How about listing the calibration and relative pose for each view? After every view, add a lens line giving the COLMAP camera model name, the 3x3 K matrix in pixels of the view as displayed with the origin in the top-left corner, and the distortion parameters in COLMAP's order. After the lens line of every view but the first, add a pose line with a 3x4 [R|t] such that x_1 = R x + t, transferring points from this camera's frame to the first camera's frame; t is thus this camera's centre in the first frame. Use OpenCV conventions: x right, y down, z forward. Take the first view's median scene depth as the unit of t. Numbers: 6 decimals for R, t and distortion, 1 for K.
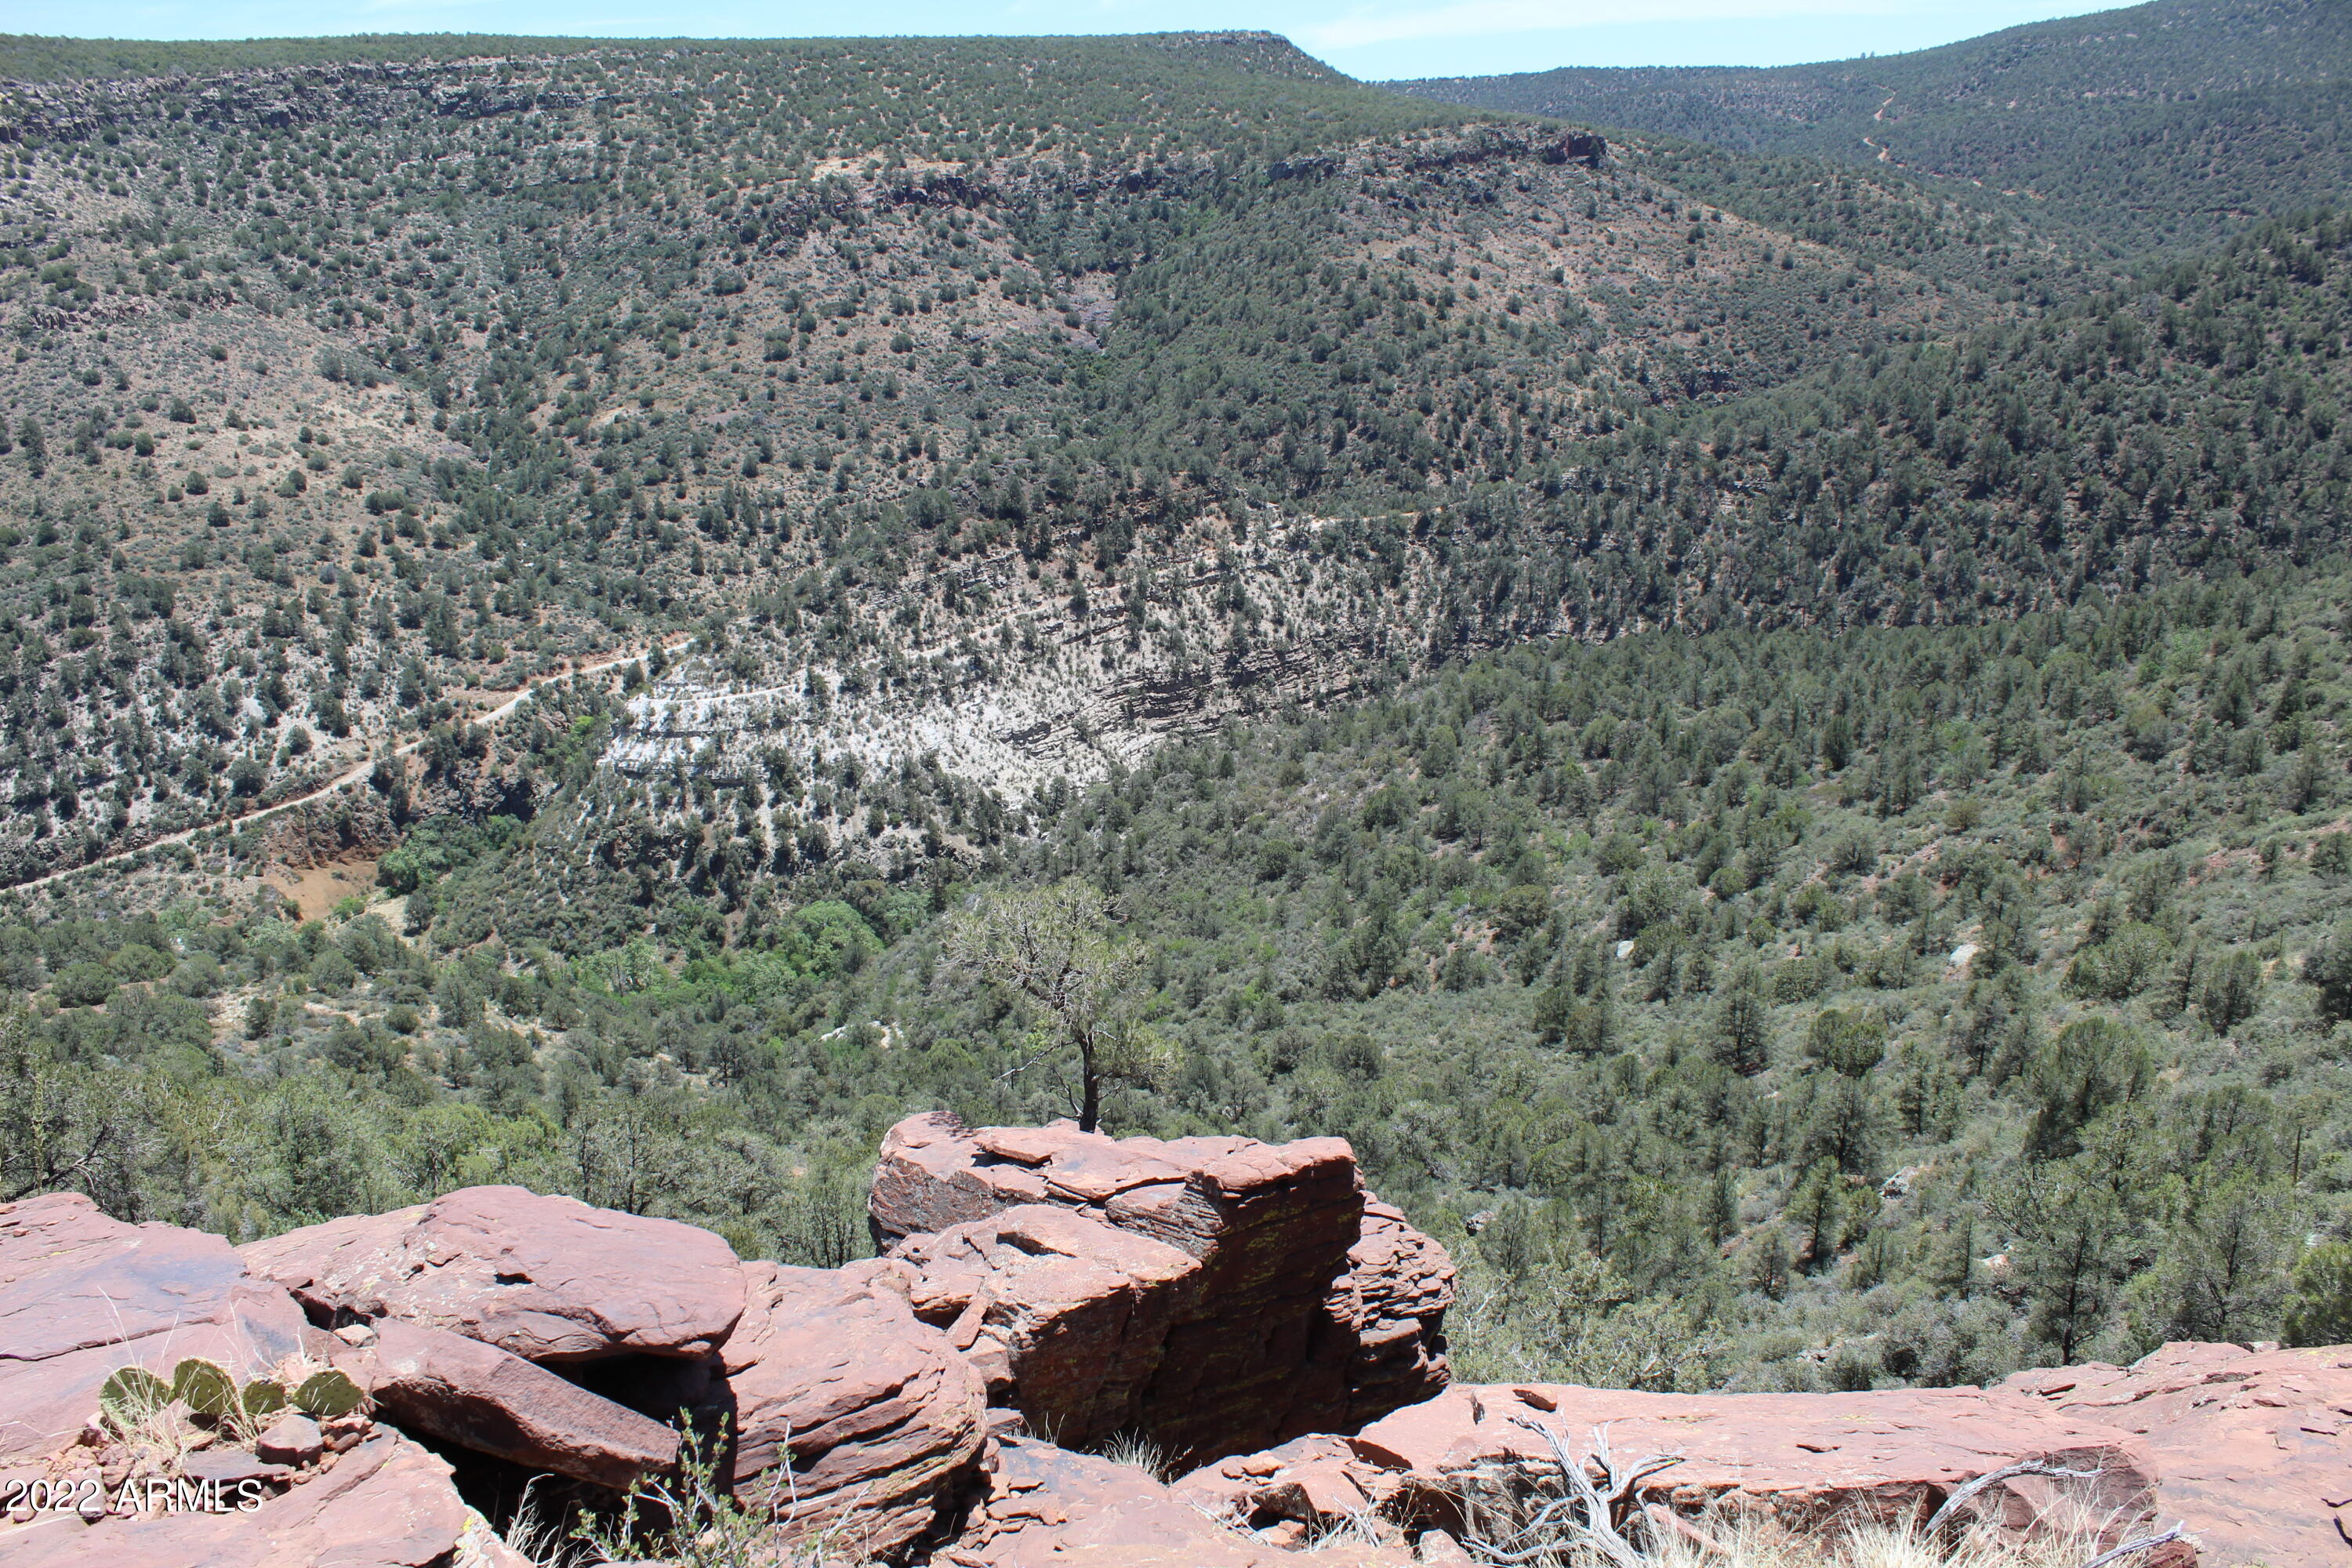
lens RADIAL K [[1936.4, 0, 1168.5], [0, 1936.4, 797.9], [0, 0, 1]] dist [-0.172018, 0.151199]
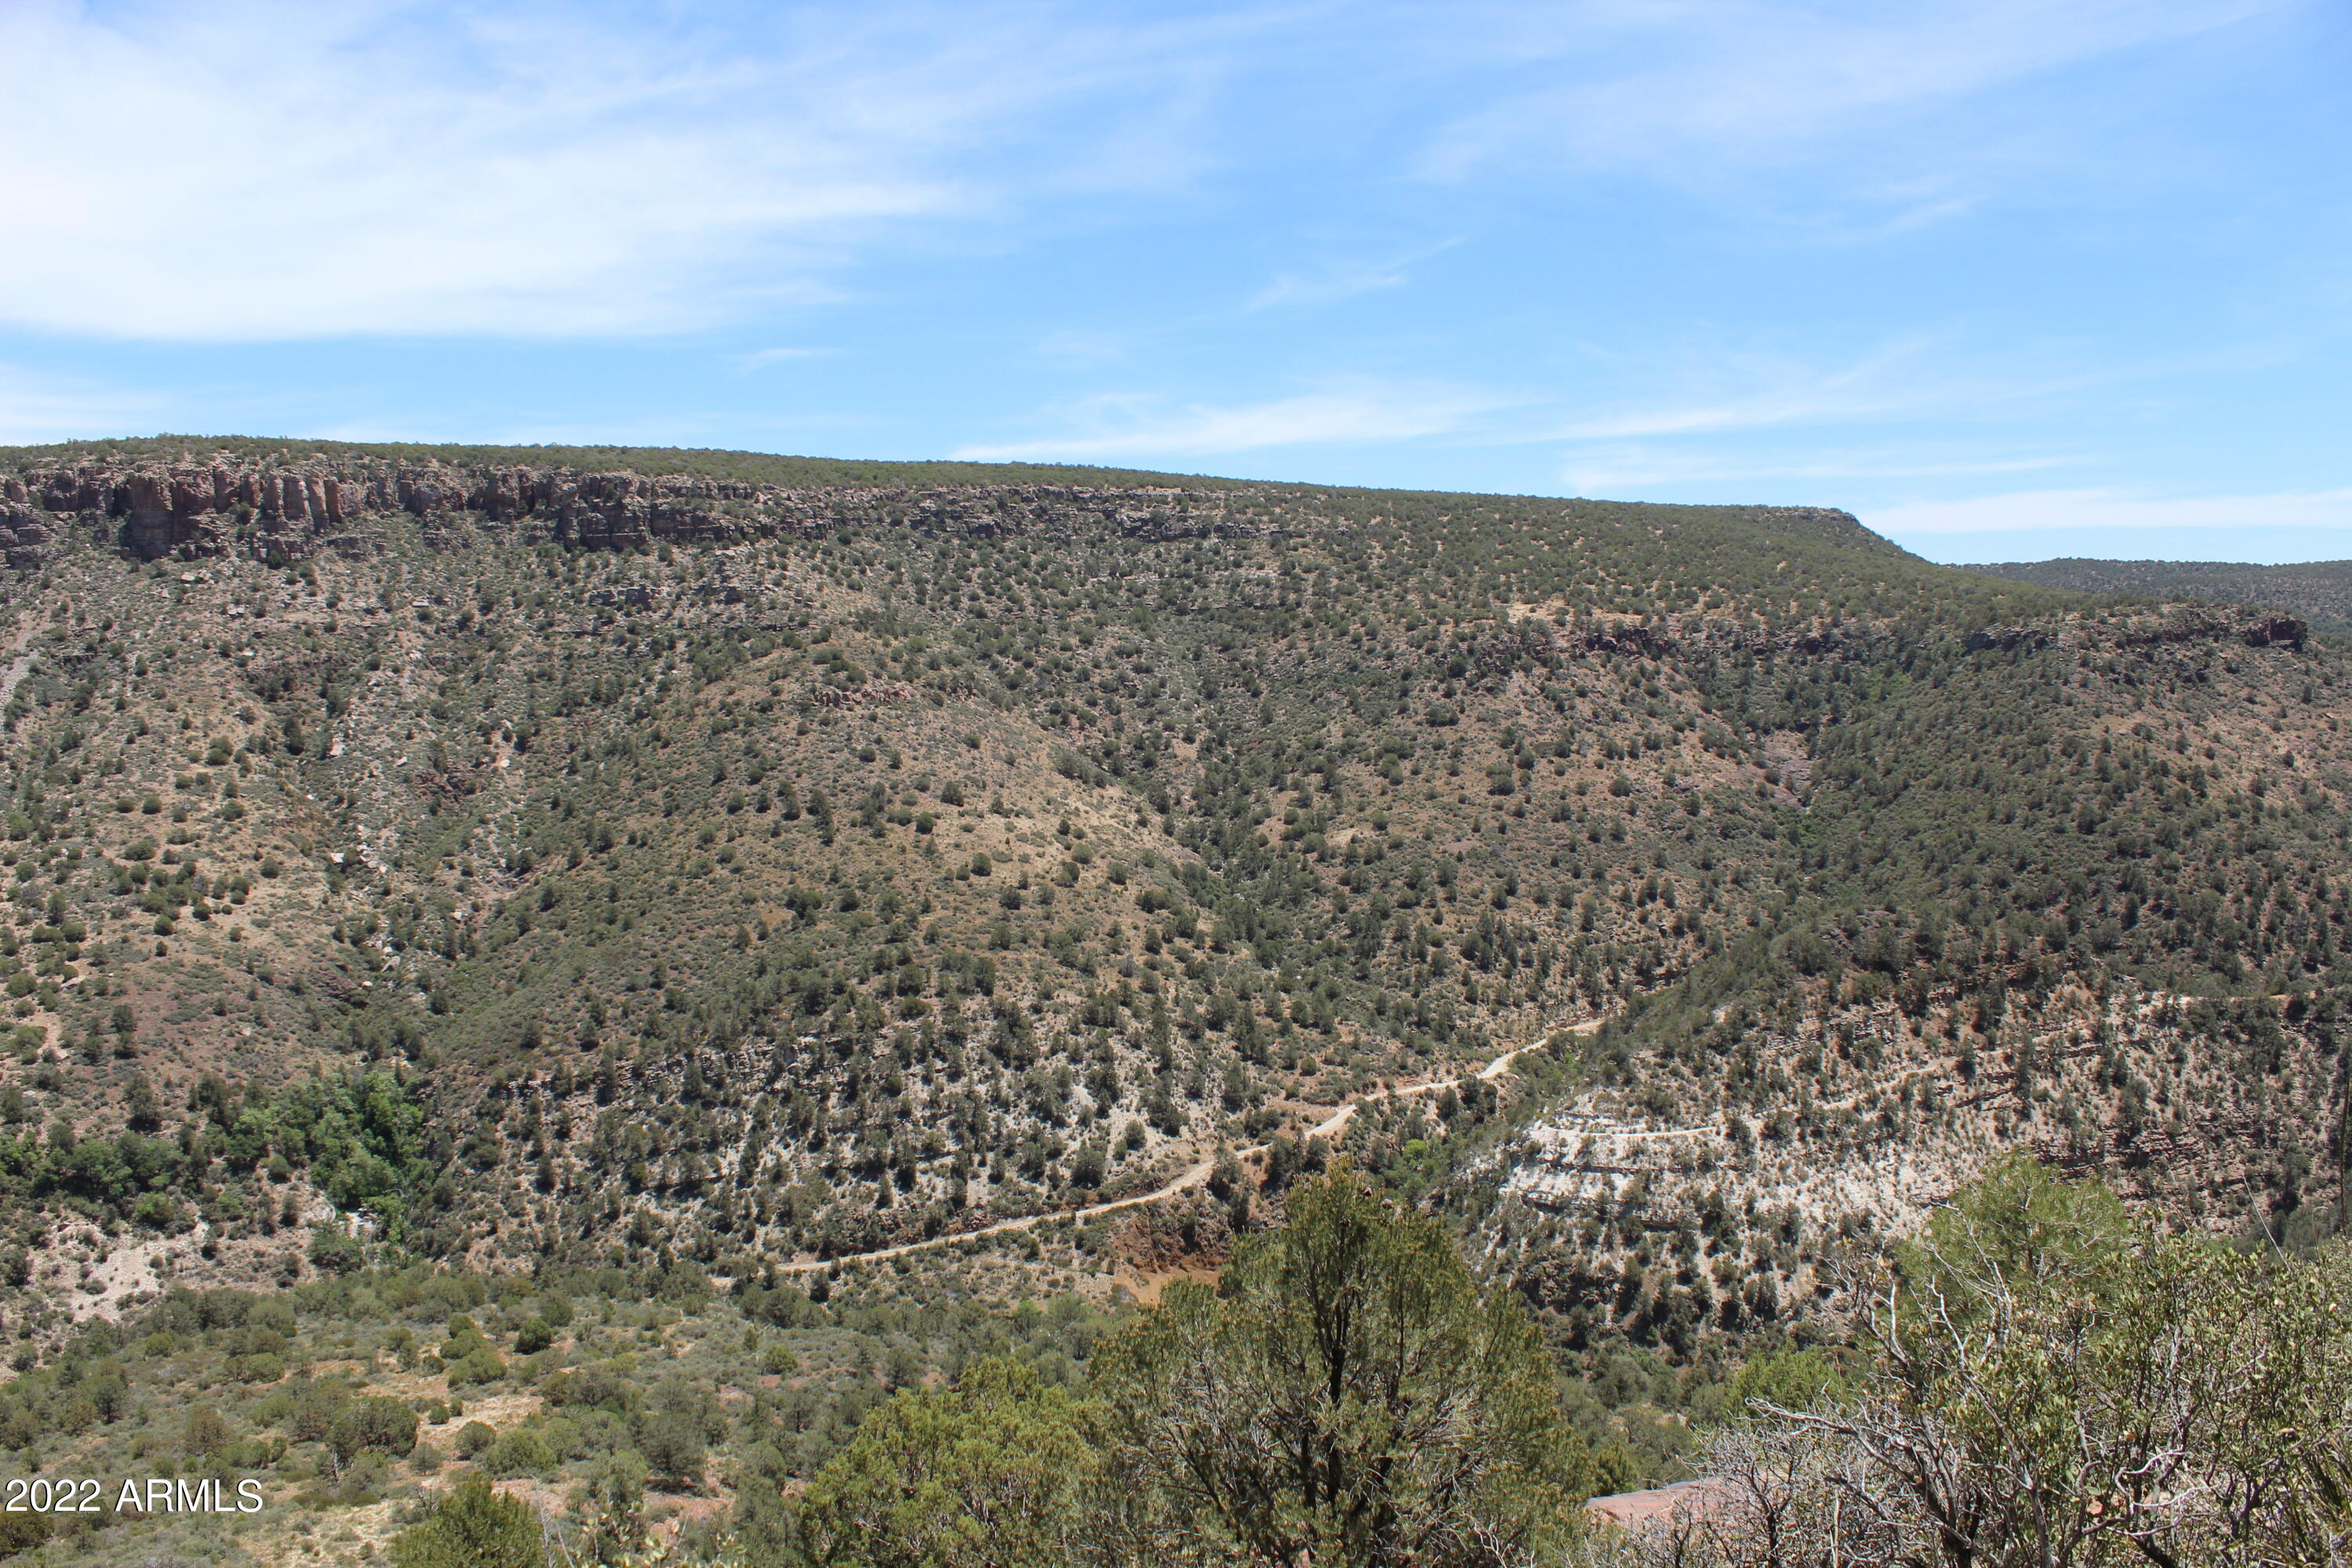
lens RADIAL K [[1936.4, 0, 1168.5], [0, 1936.4, 797.9], [0, 0, 1]] dist [-0.172018, 0.151199]
pose [[0.979319, 0.063229, -0.192187, -0.196748], [-0.106069, 0.969357, -0.221579, 0.013716], [0.172287, 0.237382, 0.956016, 0.013682]]
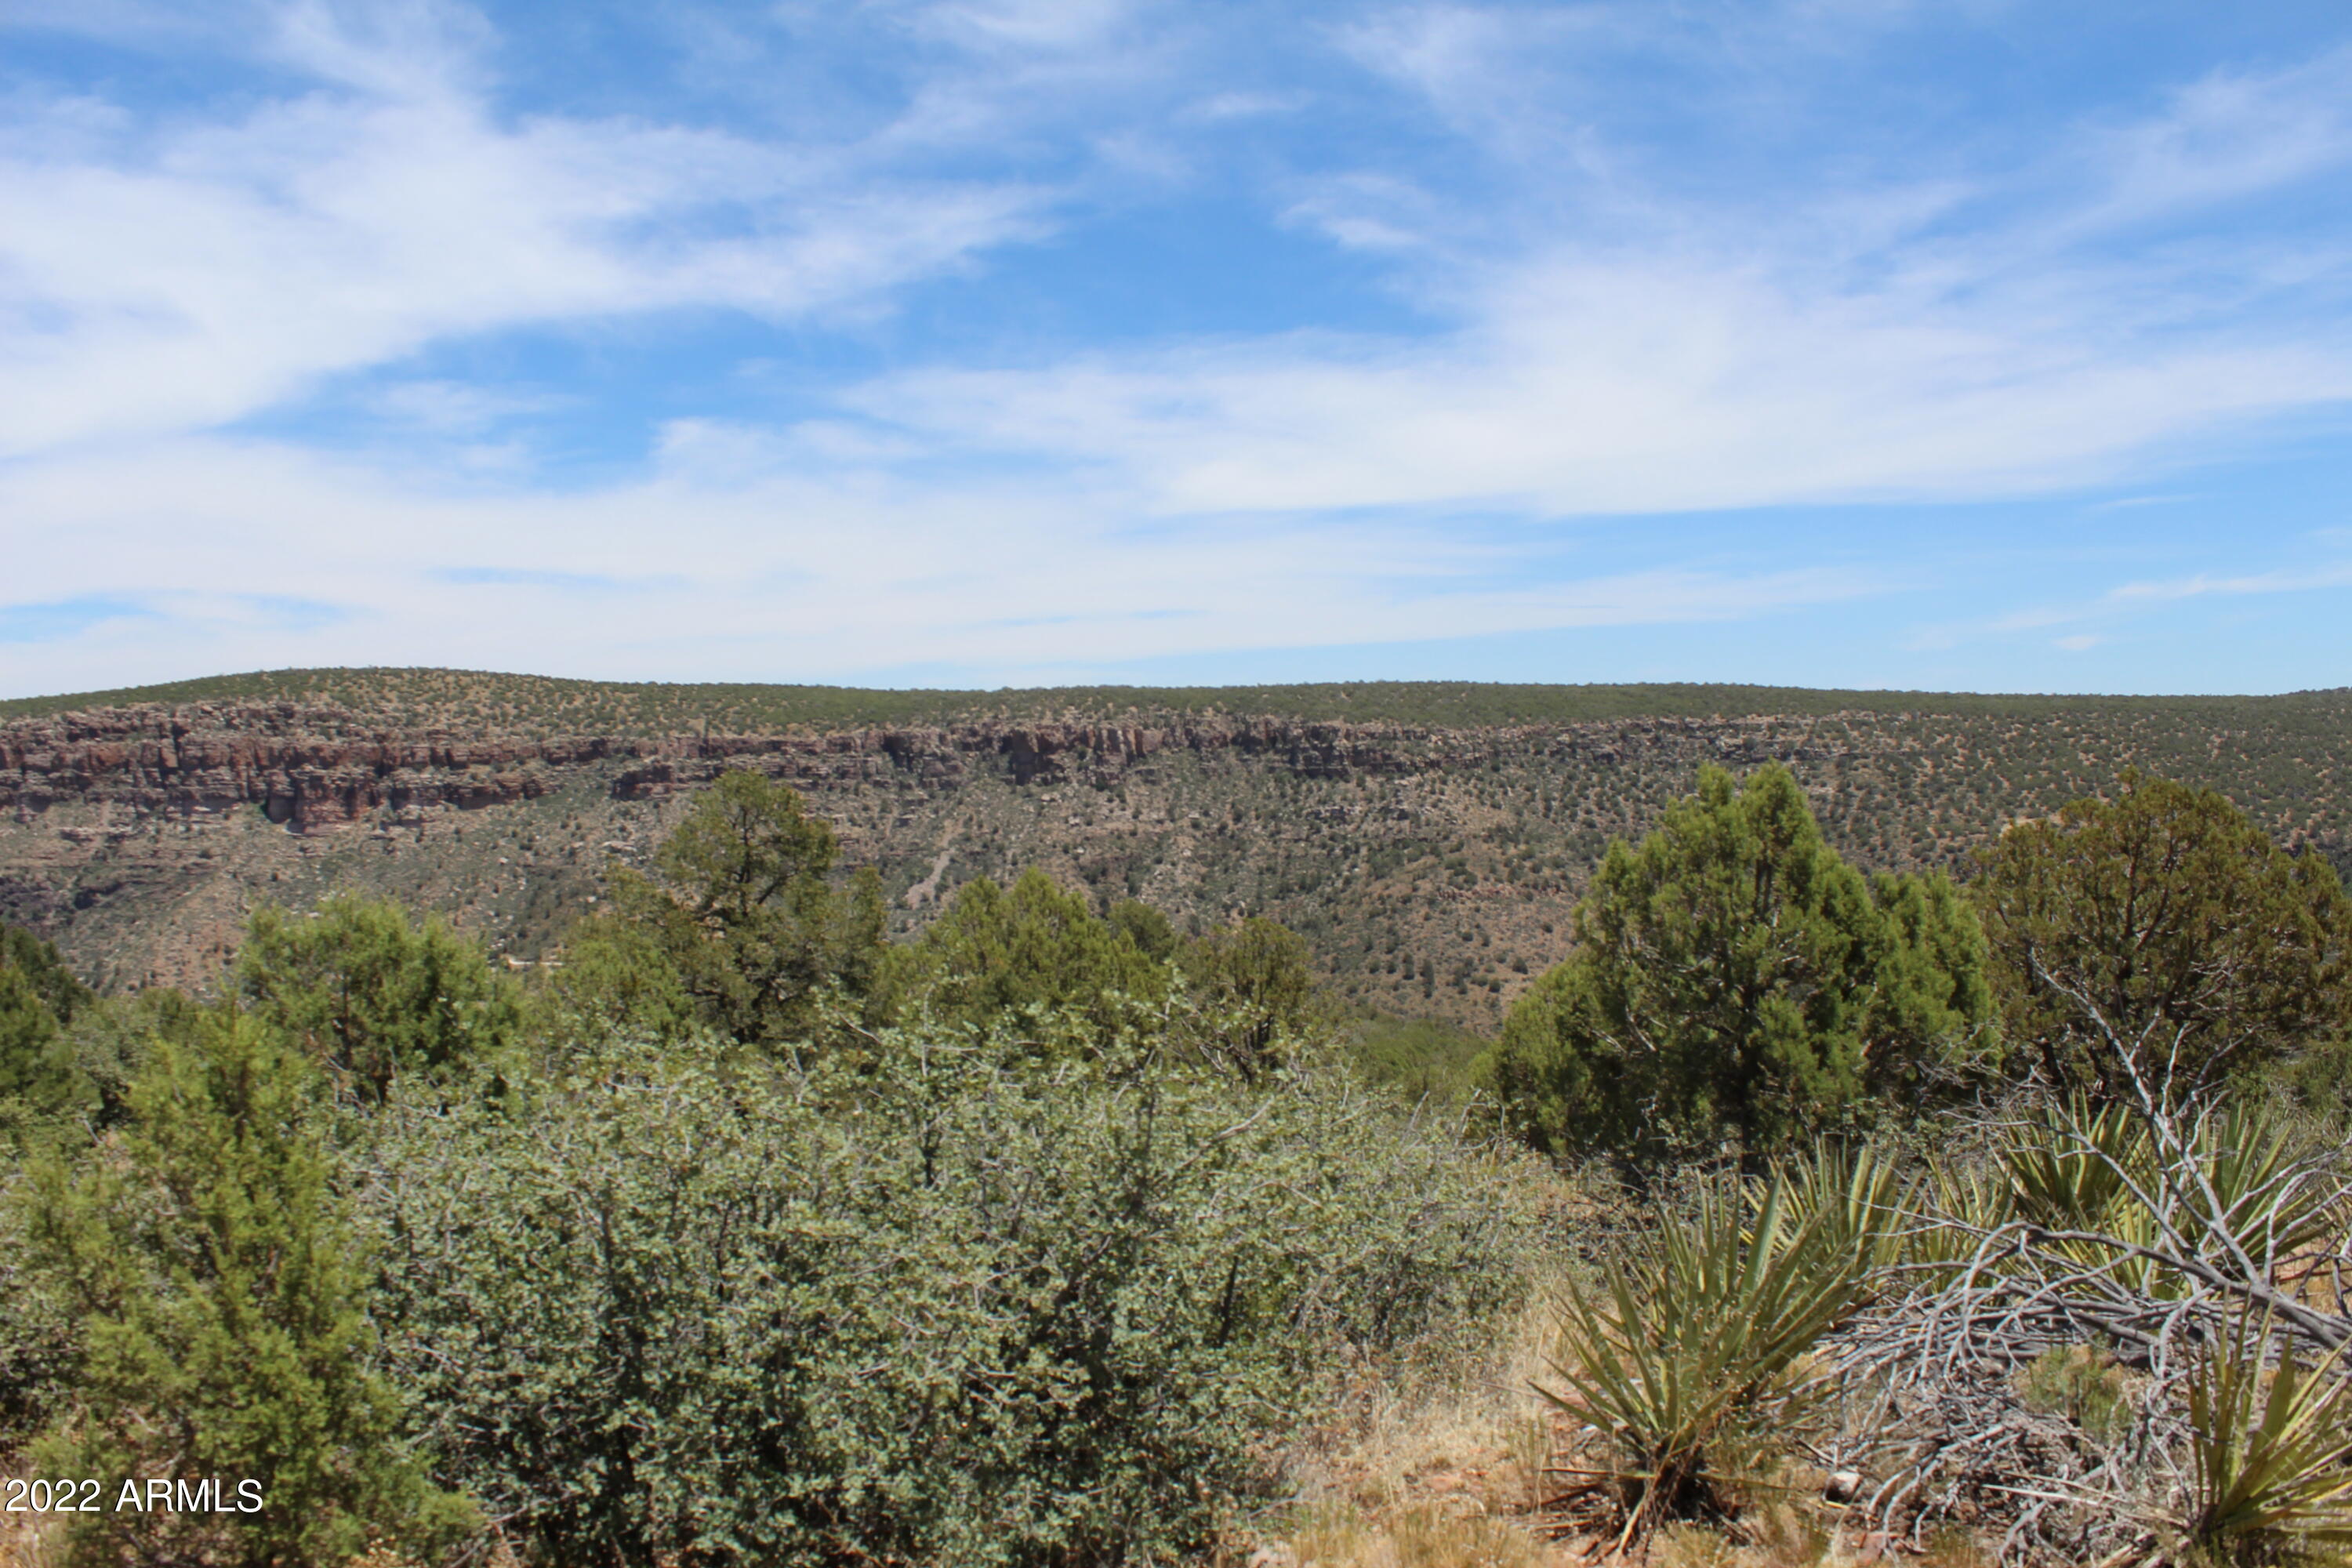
lens RADIAL K [[1939.7, 0, 1164.5], [0, 1939.7, 761.7], [0, 0, 1]] dist [-0.177031, 0.149474]
pose [[0.805203, 0.045697, -0.591236, 0.127659], [-0.221999, 0.947753, -0.229088, 0.047838], [0.549877, 0.315717, 0.773278, -0.359293]]
